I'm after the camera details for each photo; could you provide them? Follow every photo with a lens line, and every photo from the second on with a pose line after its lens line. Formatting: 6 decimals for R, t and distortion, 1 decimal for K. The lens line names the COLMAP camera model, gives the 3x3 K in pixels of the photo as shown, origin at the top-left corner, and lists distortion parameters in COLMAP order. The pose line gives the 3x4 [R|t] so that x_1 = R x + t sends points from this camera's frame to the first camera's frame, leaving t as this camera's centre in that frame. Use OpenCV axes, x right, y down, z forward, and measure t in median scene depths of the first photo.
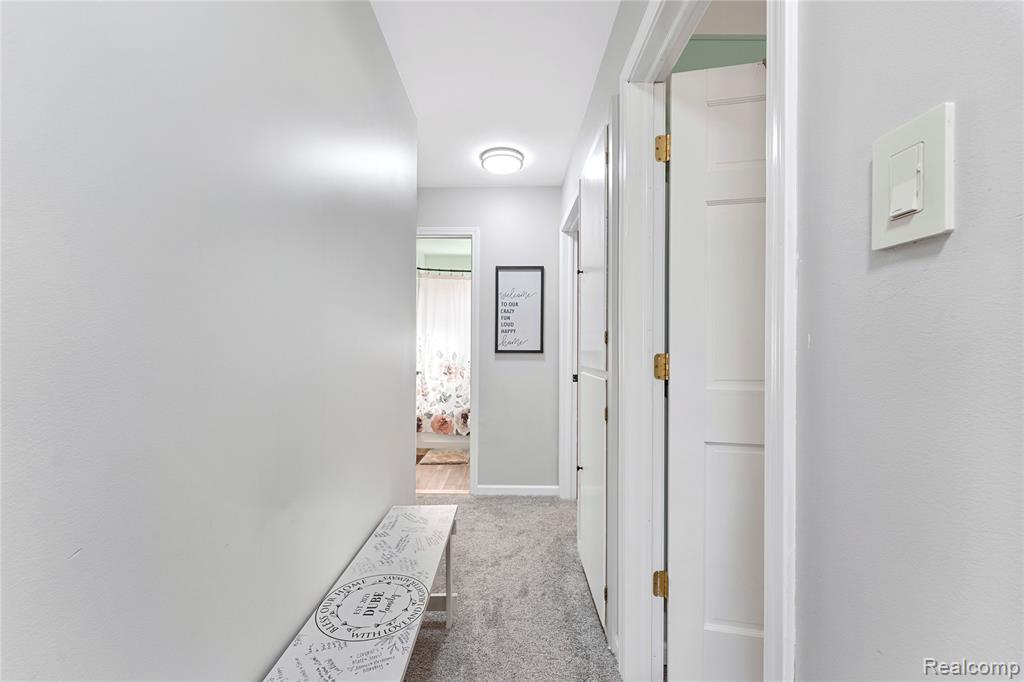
lens RADIAL K [[412.3, 0, 509.3], [0, 412.3, 342.6], [0, 0, 1]] dist [0.003521, 0.000101]
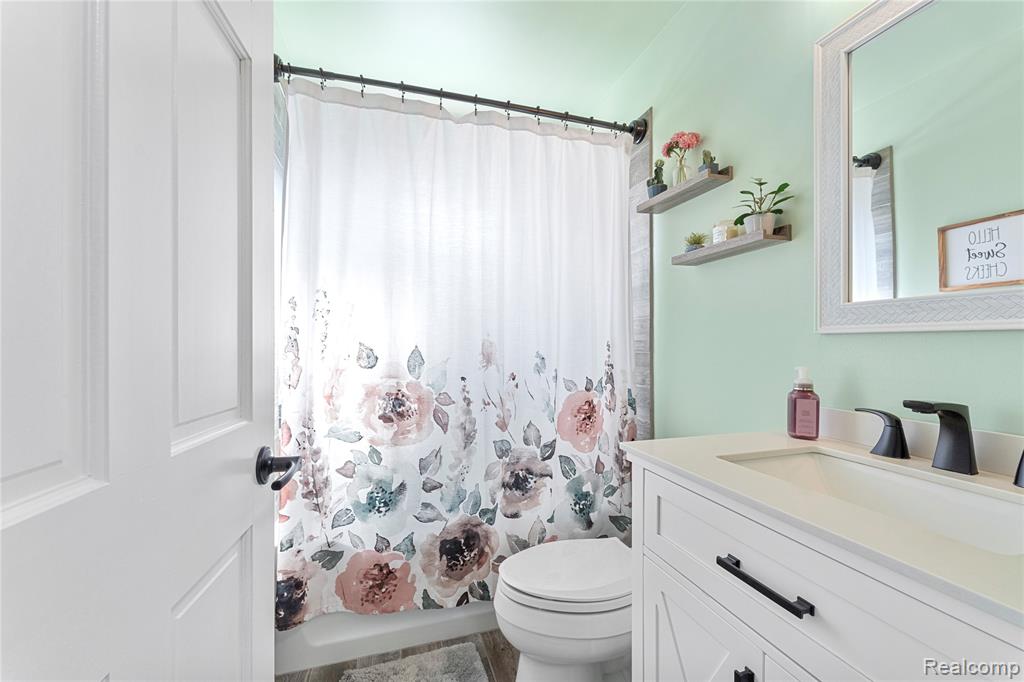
lens RADIAL K [[412.3, 0, 517.8], [0, 412.3, 339.6], [0, 0, 1]] dist [0.003521, 0.000101]
pose [[0.957558, -0.010180, 0.288060, -0.149001], [0.008776, 0.999942, 0.006165, 0.014884], [-0.288106, -0.003375, 0.957593, 0.673887]]
